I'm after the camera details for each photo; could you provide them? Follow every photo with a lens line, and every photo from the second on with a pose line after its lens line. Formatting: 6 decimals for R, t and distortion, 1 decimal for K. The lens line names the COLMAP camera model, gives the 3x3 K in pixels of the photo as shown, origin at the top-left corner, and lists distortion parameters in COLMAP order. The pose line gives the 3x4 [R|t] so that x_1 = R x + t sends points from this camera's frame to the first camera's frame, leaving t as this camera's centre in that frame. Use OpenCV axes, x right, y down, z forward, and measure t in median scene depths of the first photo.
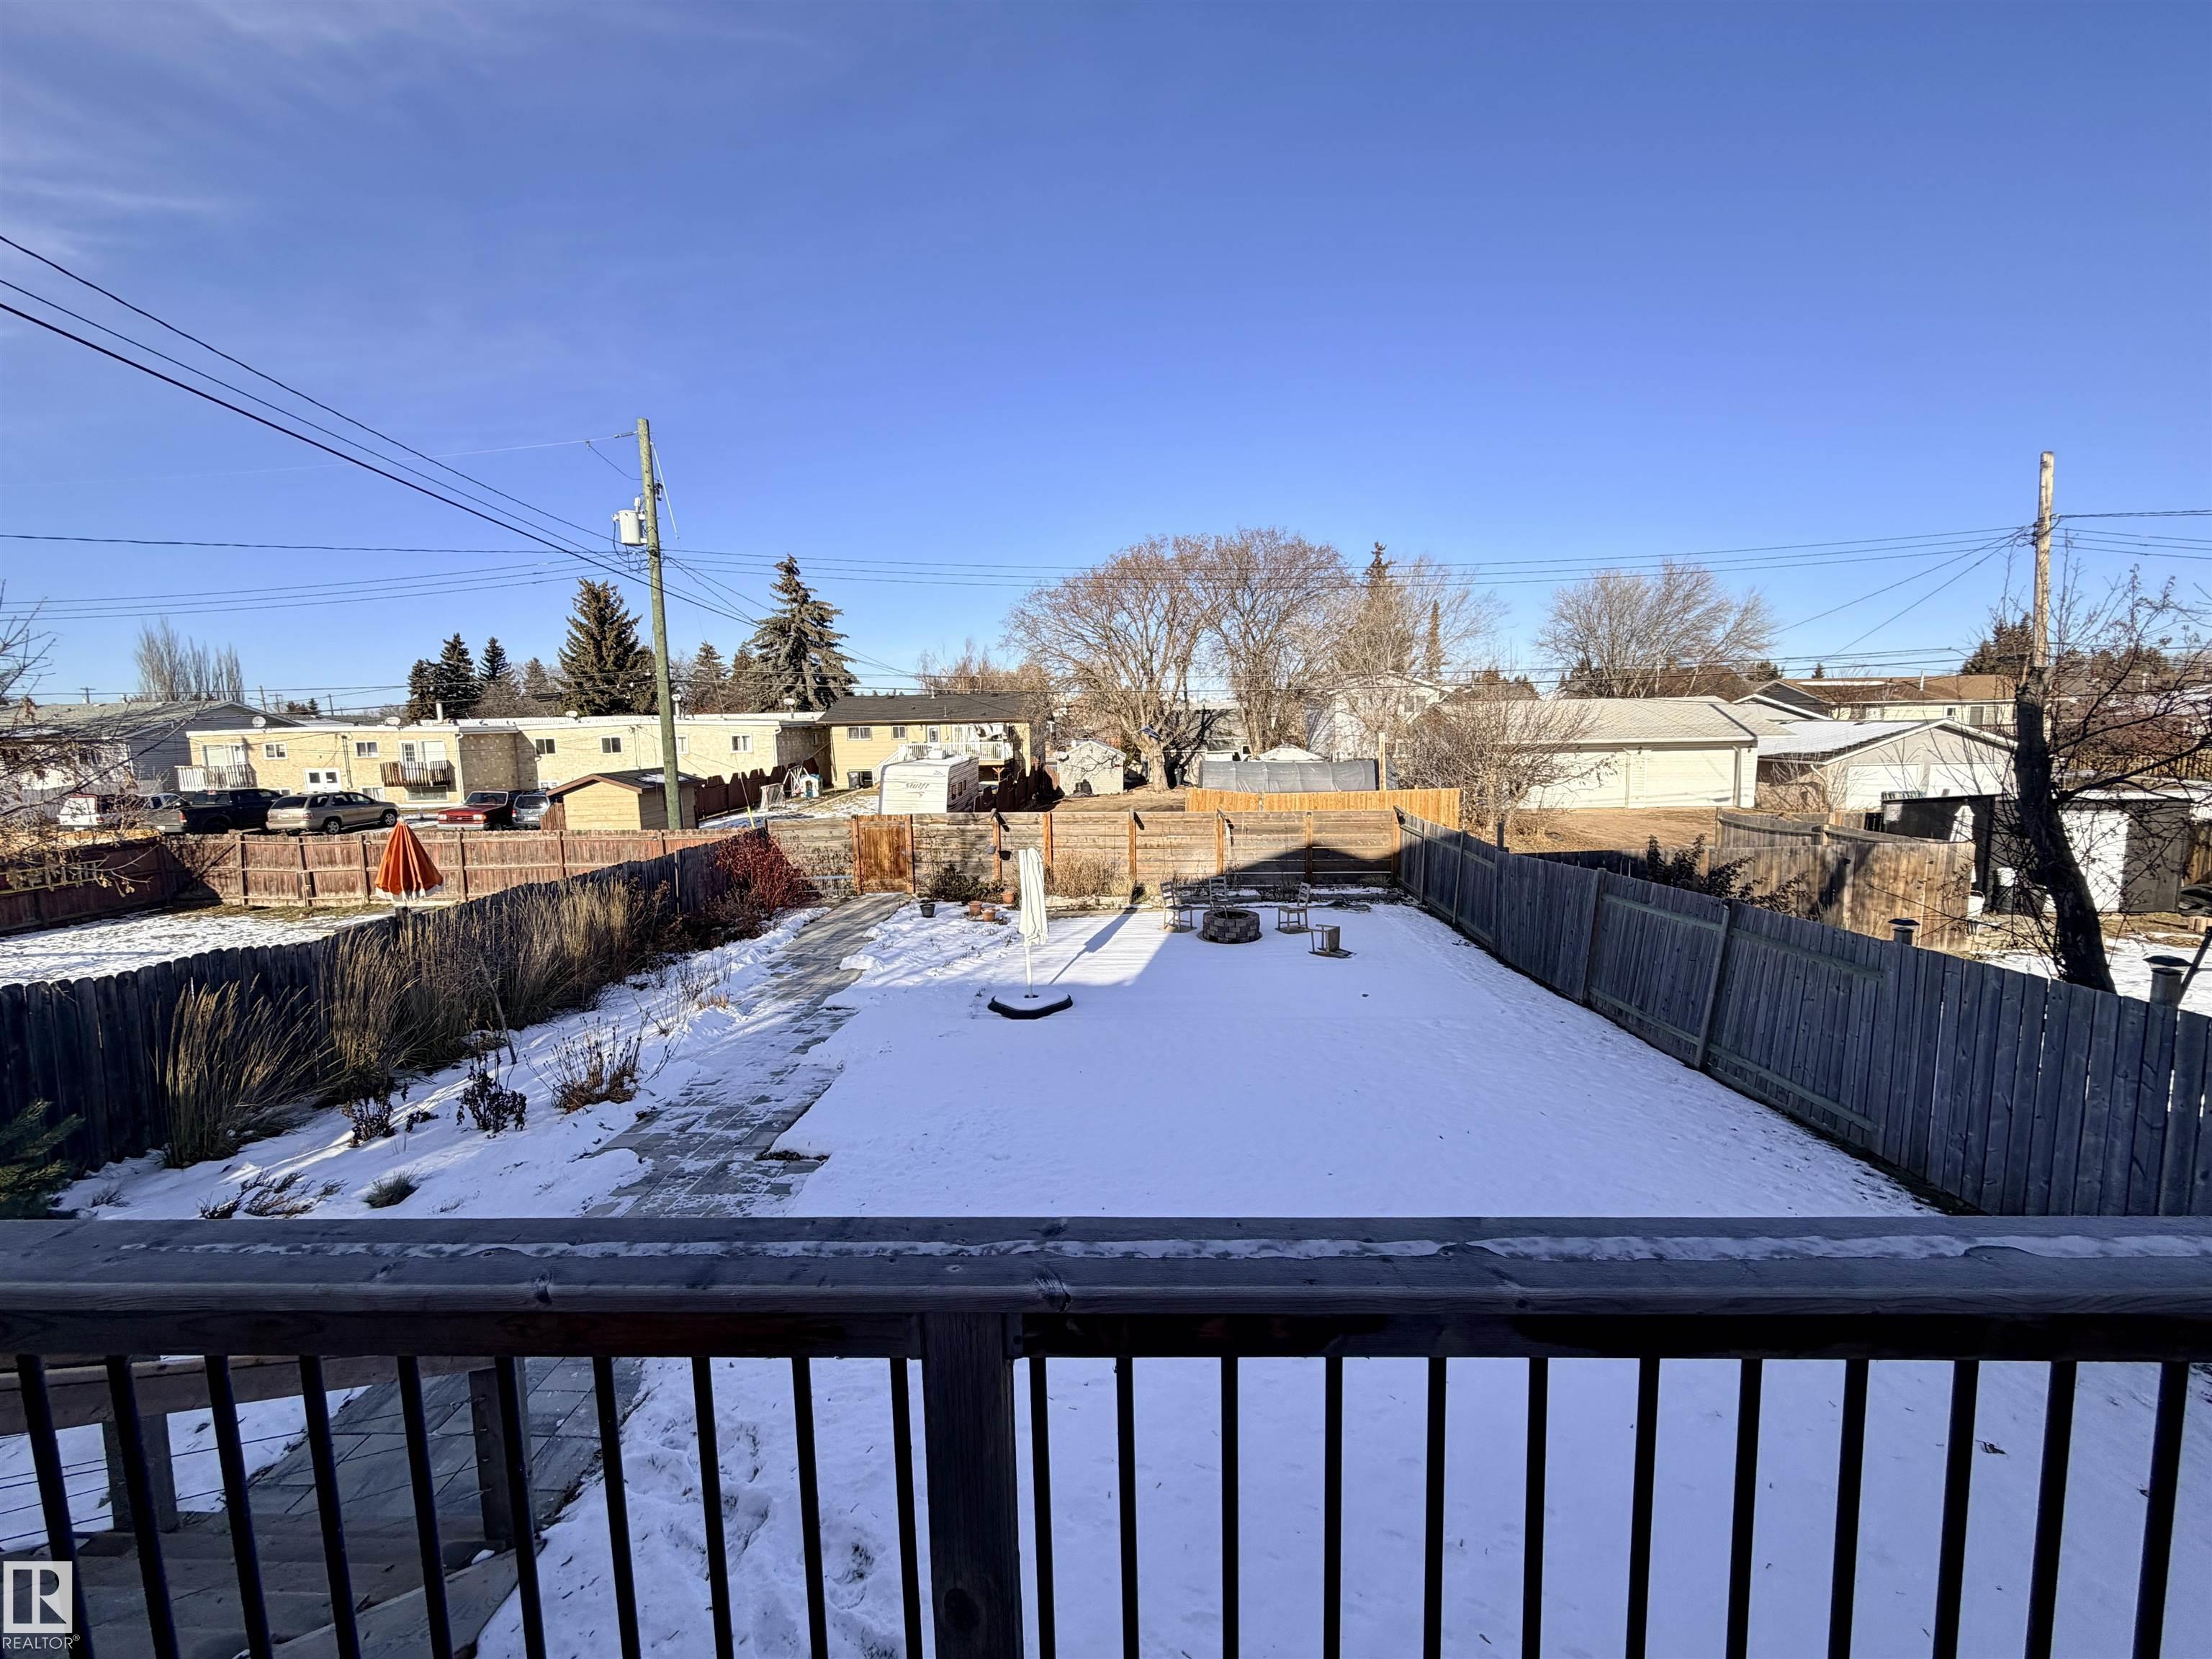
lens RADIAL K [[882.3, 0, 1105.2], [0, 882.3, 827.2], [0, 0, 1]] dist [-0.002170, -0.000055]
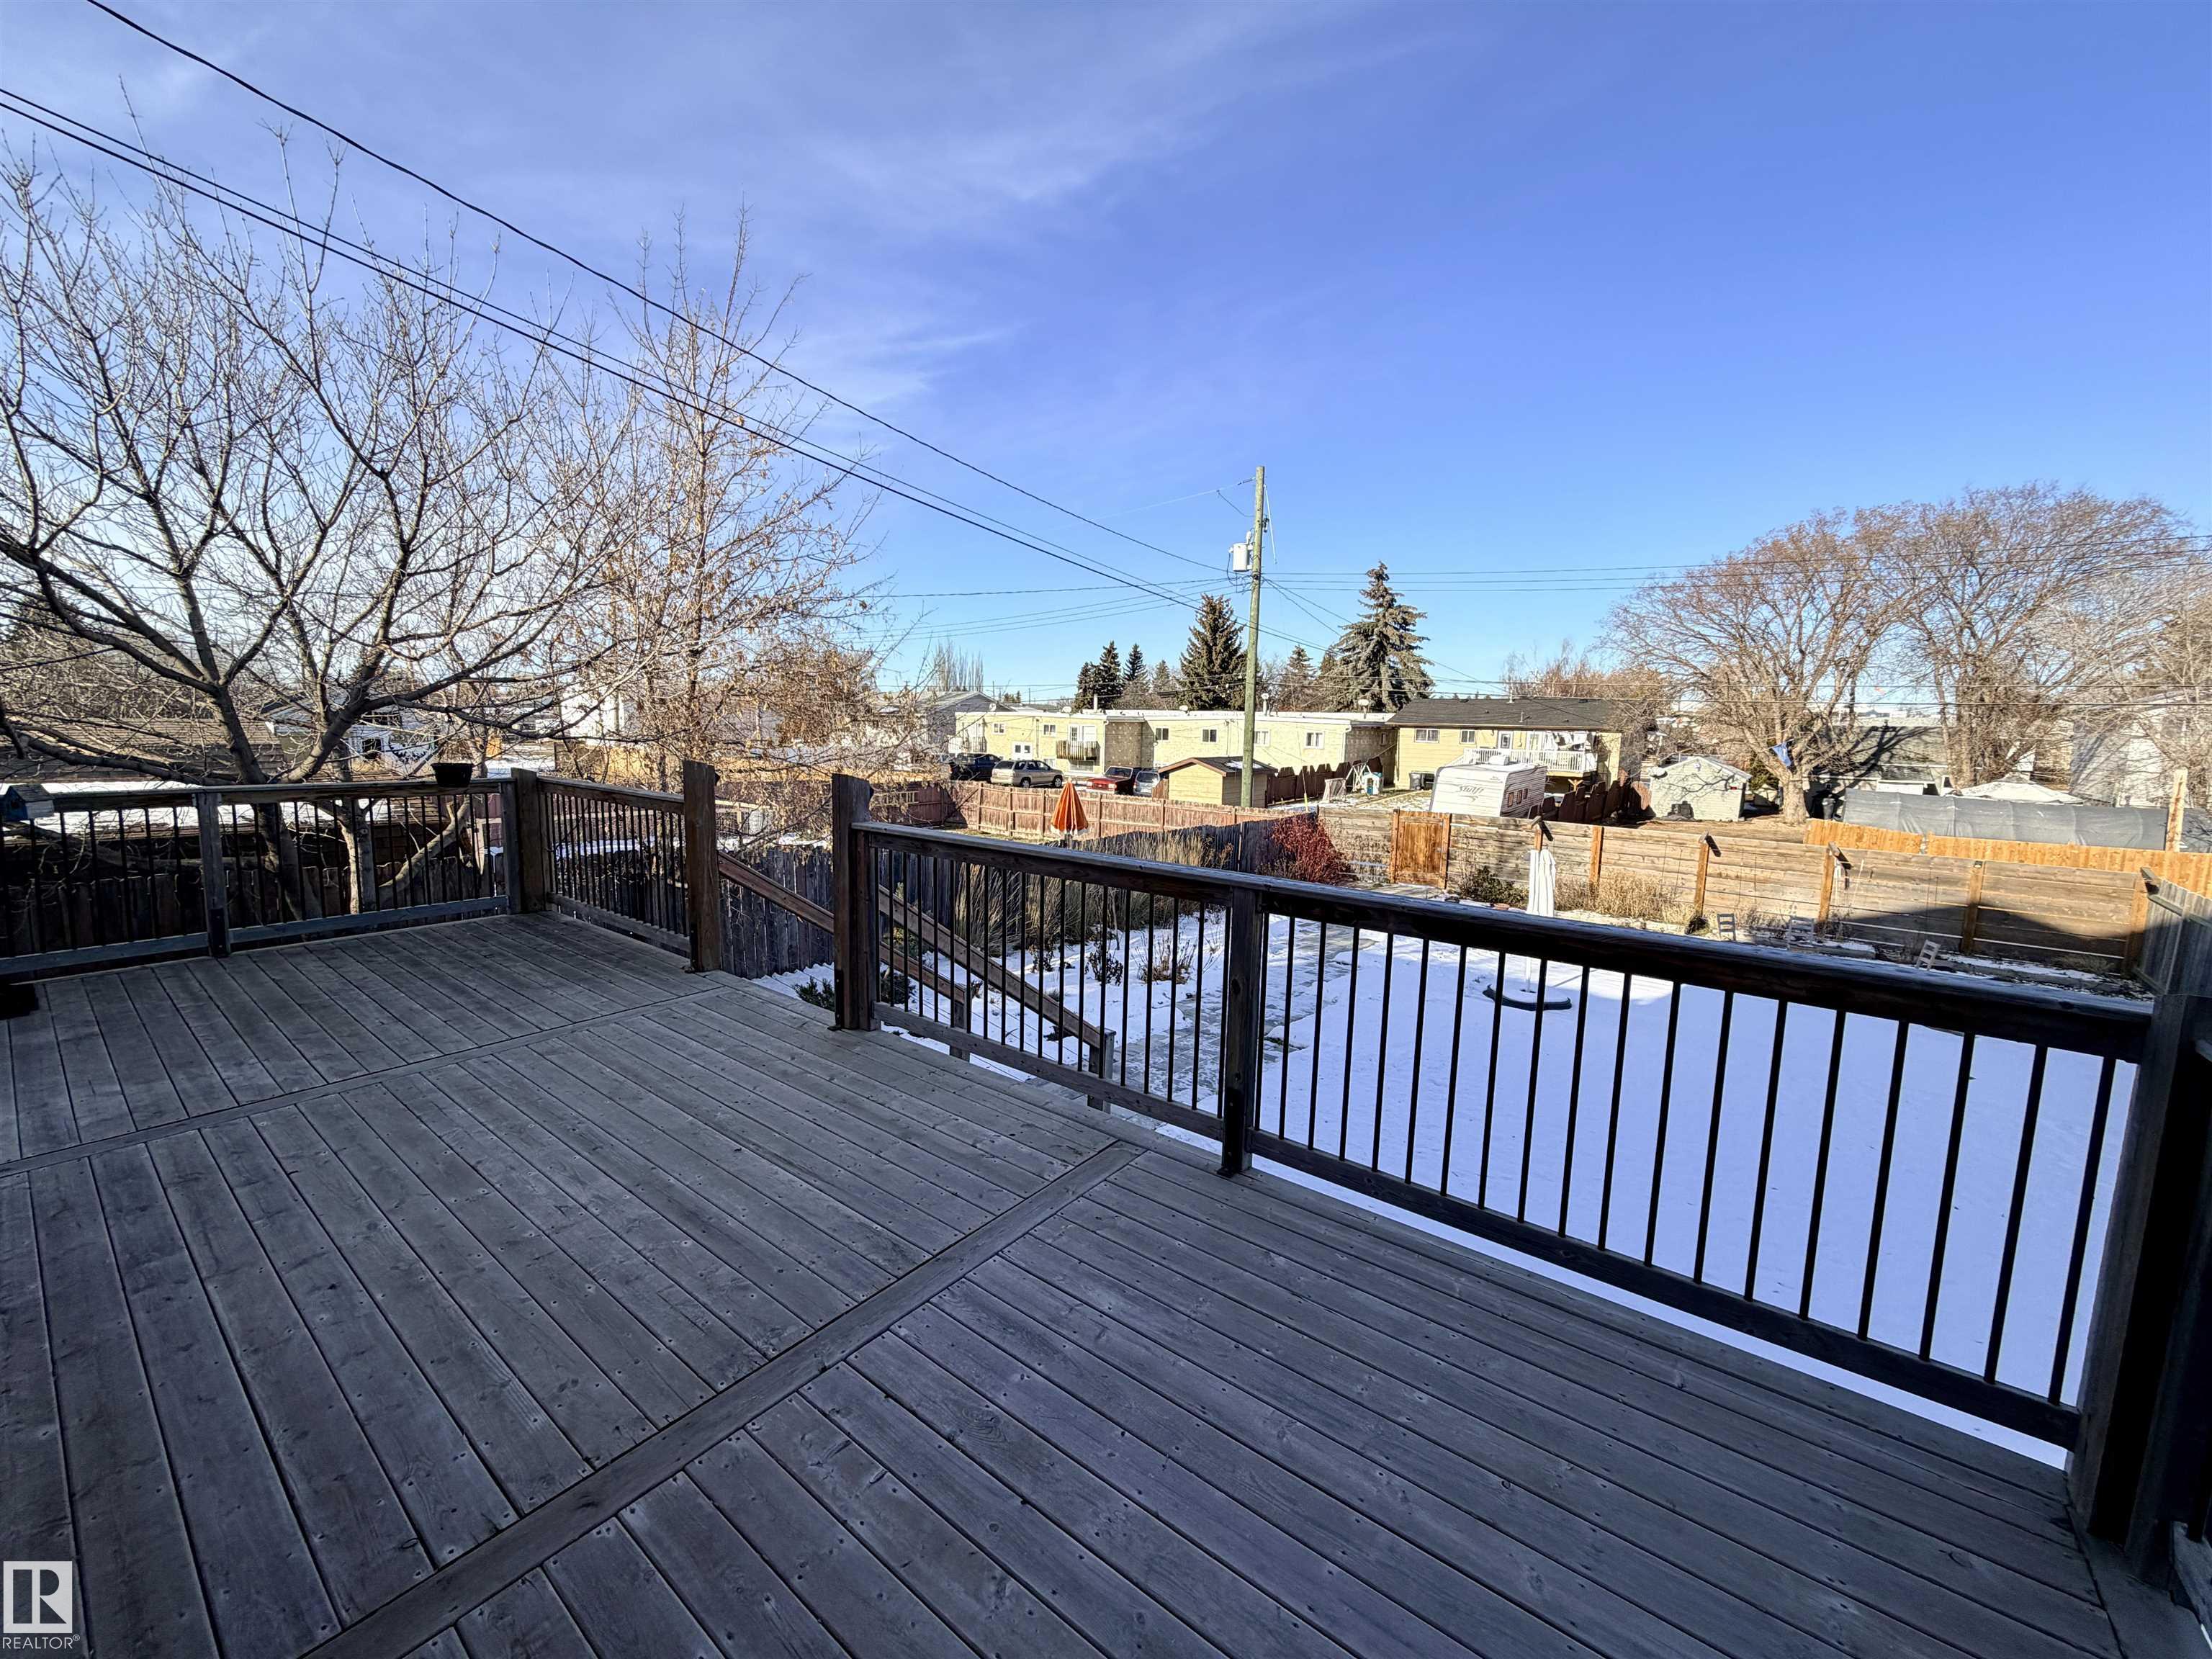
lens RADIAL K [[882.3, 0, 1094.3], [0, 882.3, 832.2], [0, 0, 1]] dist [-0.002170, -0.000055]
pose [[0.800540, 0.111498, -0.588816, 0.057496], [-0.108922, 0.993245, 0.039994, 0.010975], [0.589298, 0.032118, 0.807277, -0.088240]]
